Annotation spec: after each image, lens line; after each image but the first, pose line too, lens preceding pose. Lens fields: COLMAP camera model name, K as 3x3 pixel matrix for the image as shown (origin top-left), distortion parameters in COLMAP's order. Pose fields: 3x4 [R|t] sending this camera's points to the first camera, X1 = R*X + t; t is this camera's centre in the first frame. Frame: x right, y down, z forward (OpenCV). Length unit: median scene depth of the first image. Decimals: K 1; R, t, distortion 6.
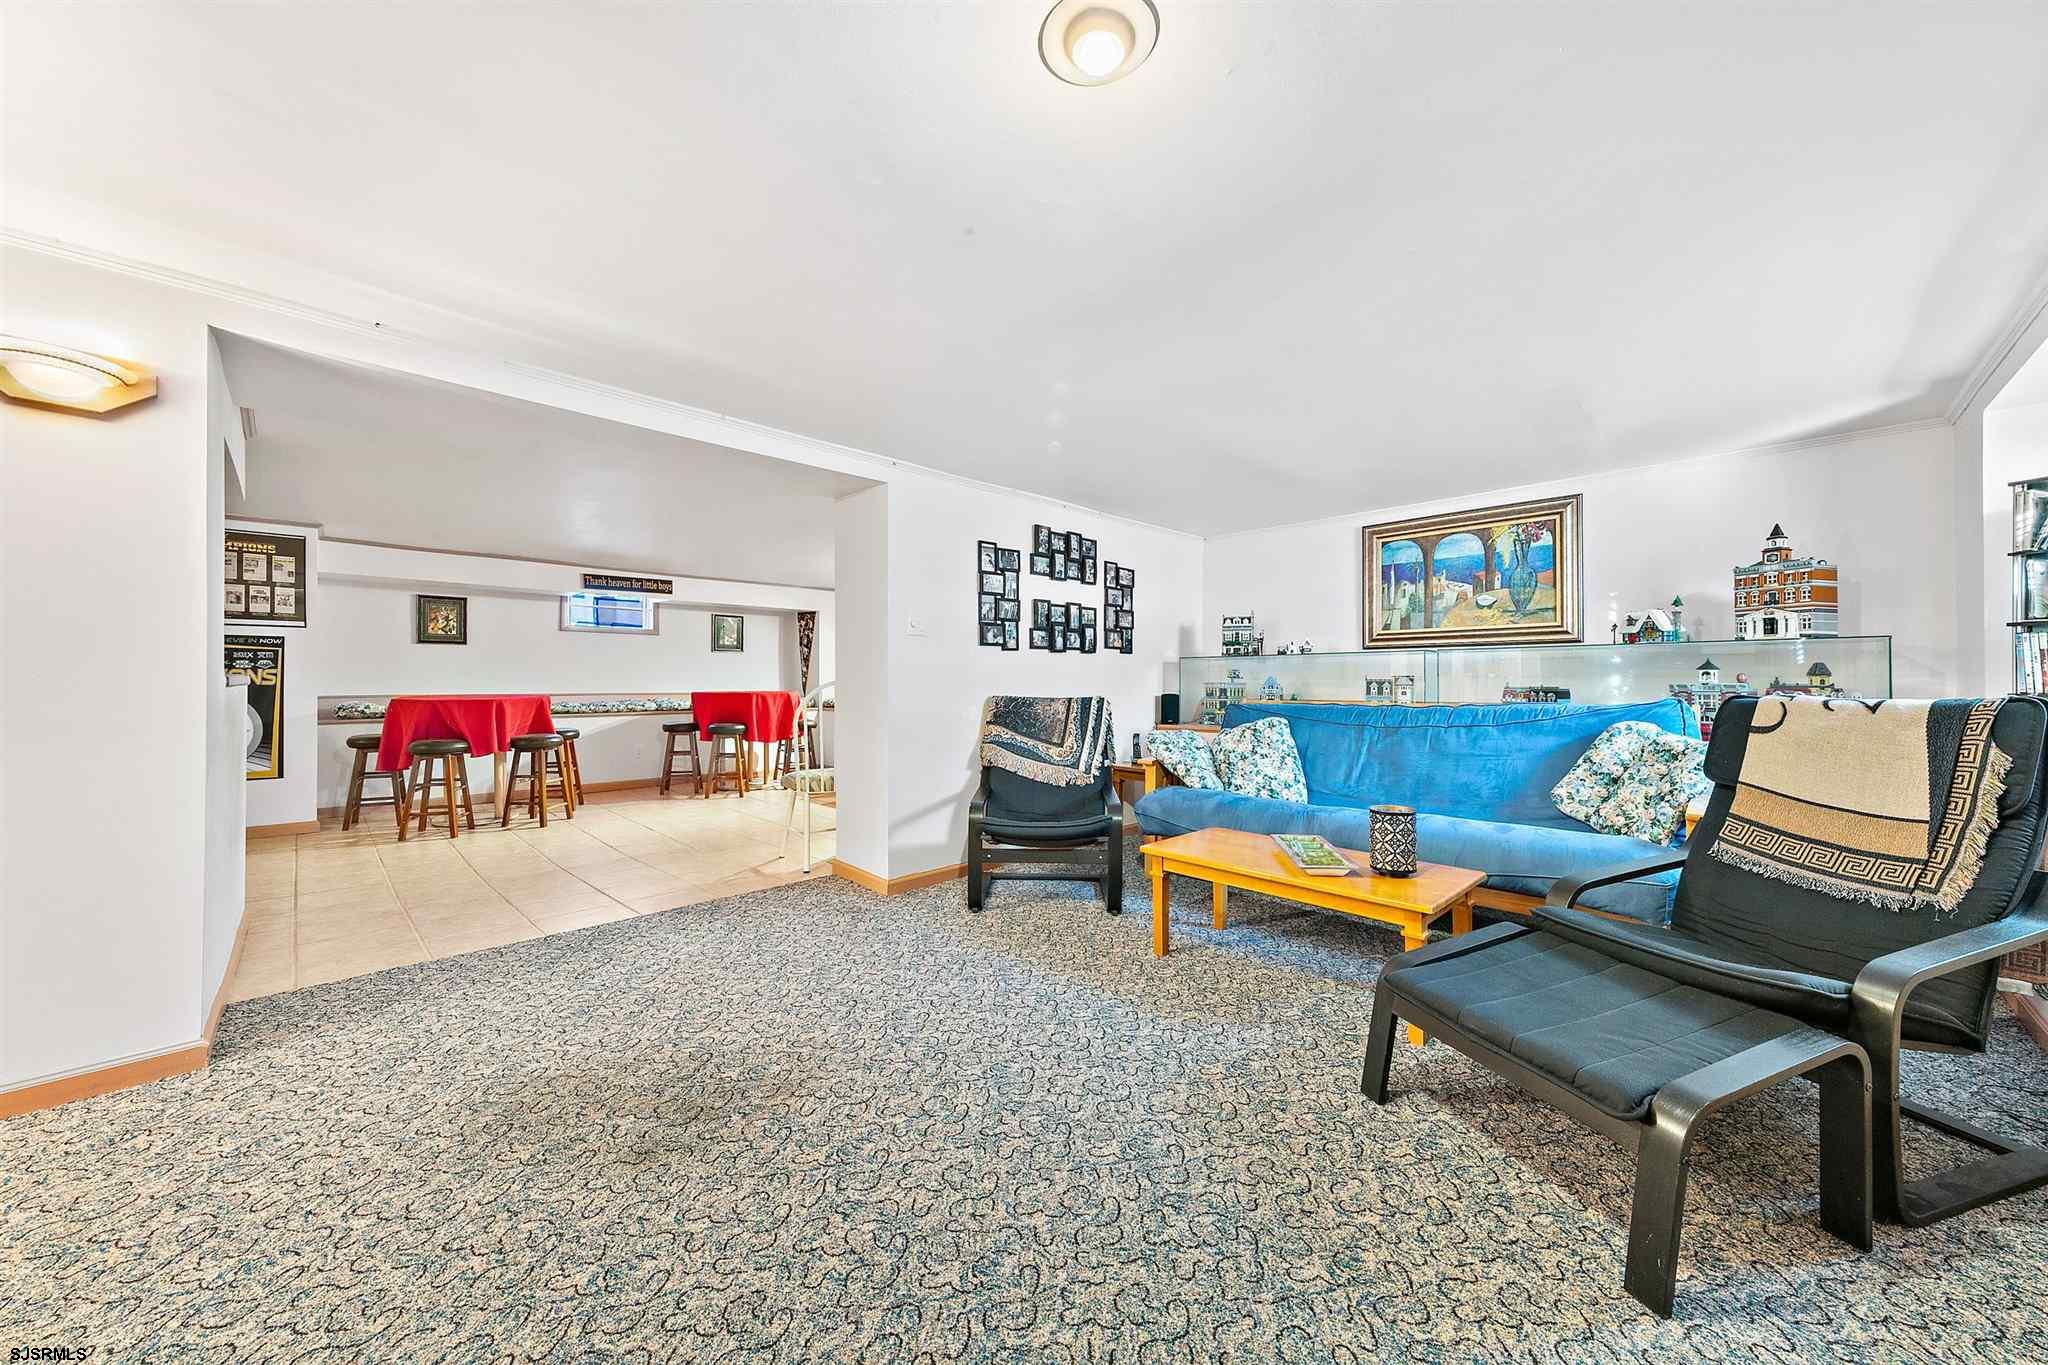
lens RADIAL K [[743.9, 0, 1030.6], [0, 743.9, 682.0], [0, 0, 1]] dist [0.003641, -0.000074]
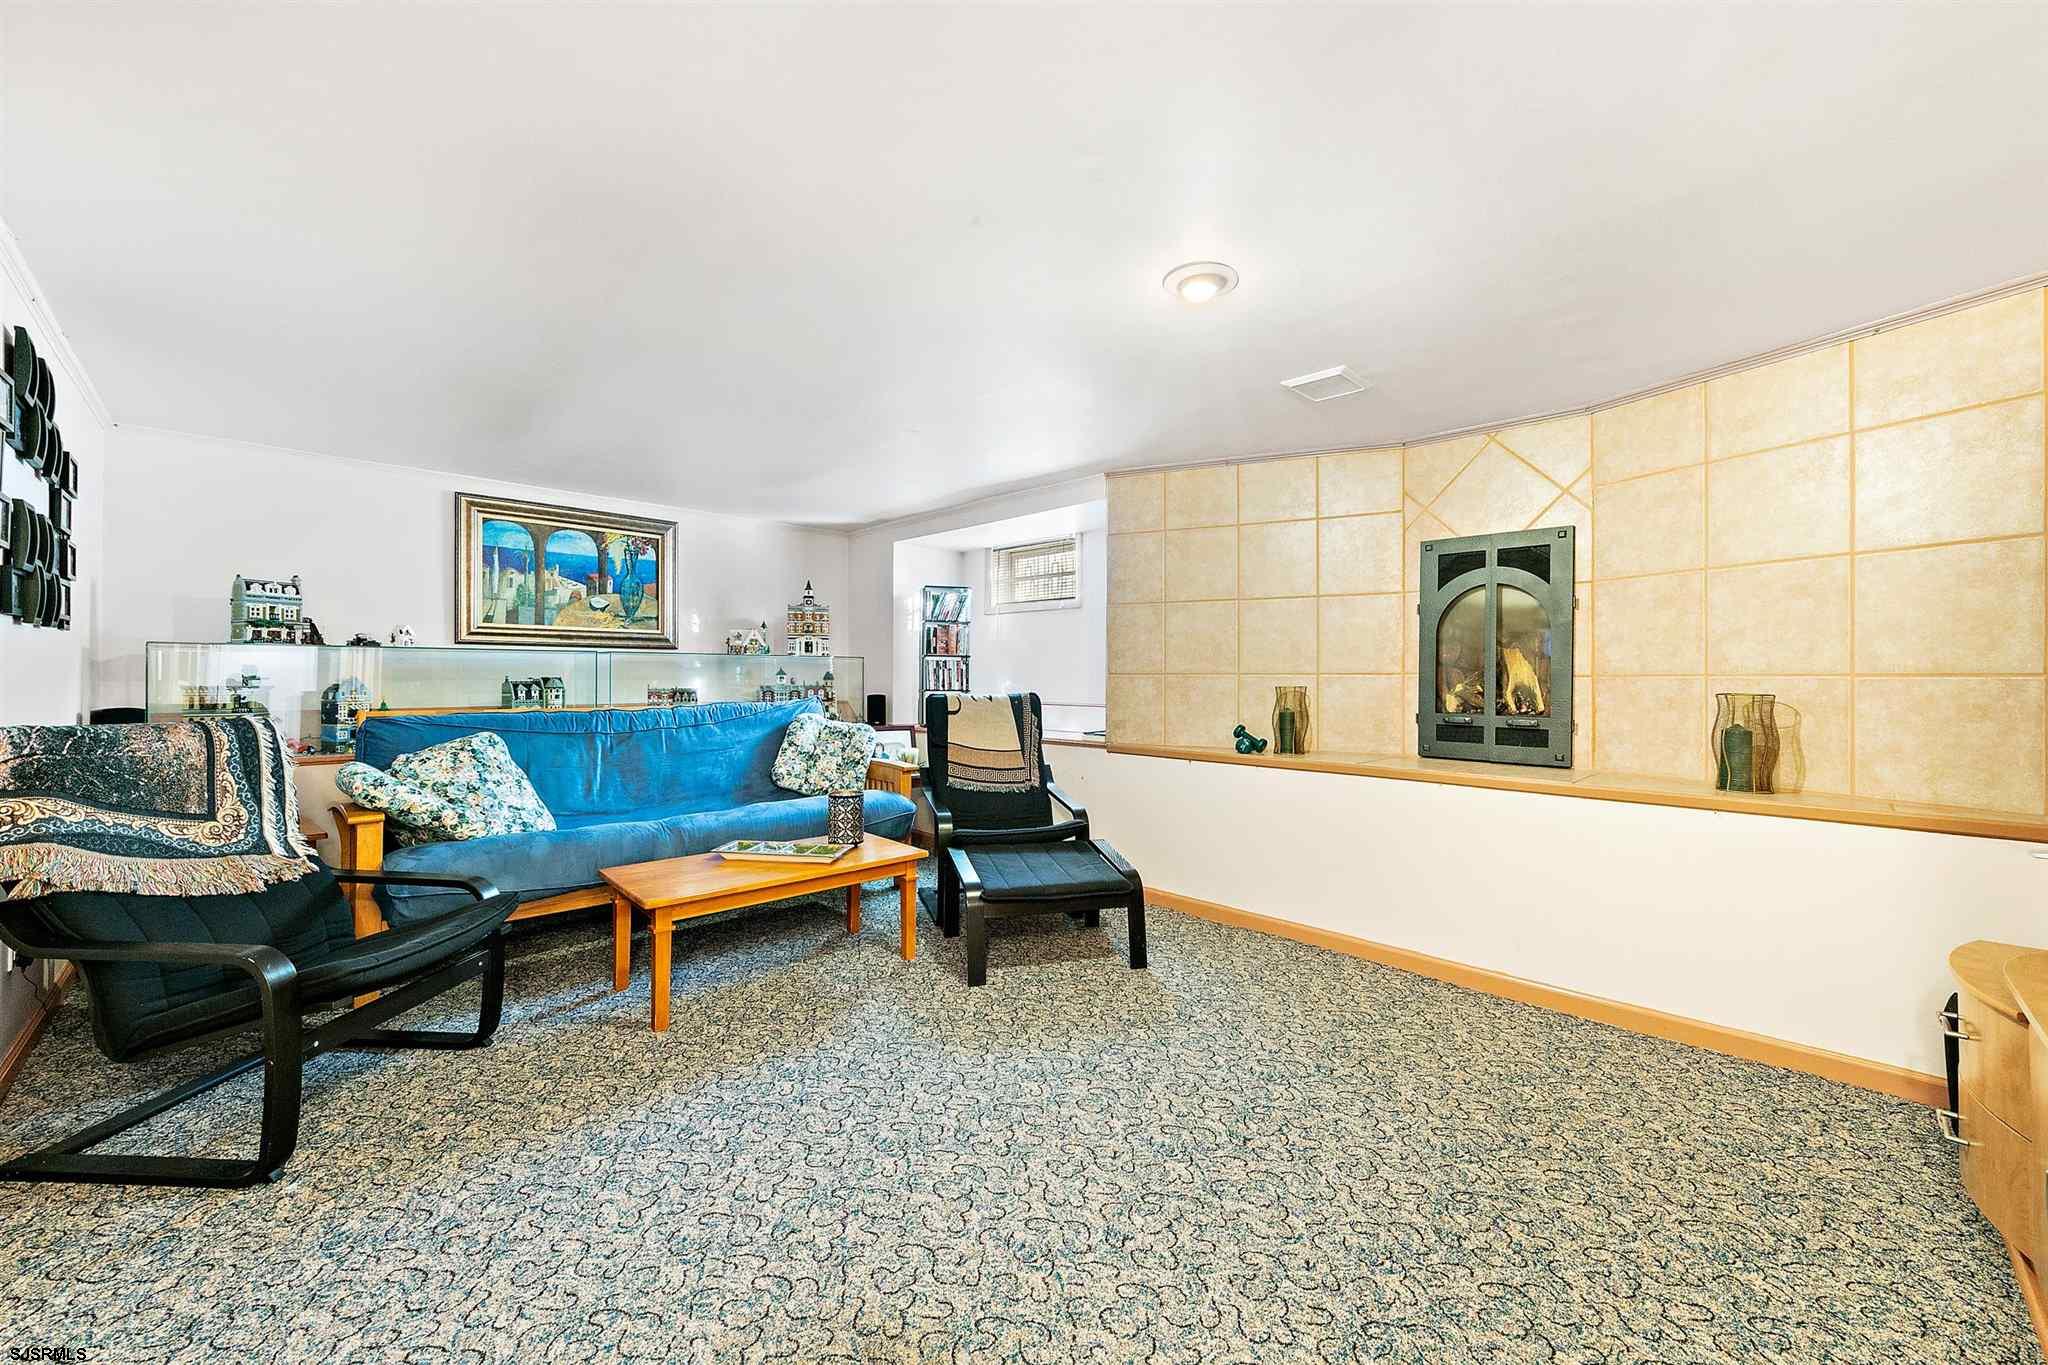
lens RADIAL K [[812.9, 0, 1030.5], [0, 812.9, 674.6], [0, 0, 1]] dist [0.008985, -0.000439]
pose [[-0.028749, 0.003300, 0.999581, -0.551235], [-0.005200, 0.999981, -0.003451, -0.012350], [-0.999573, -0.005297, -0.028731, 0.481118]]
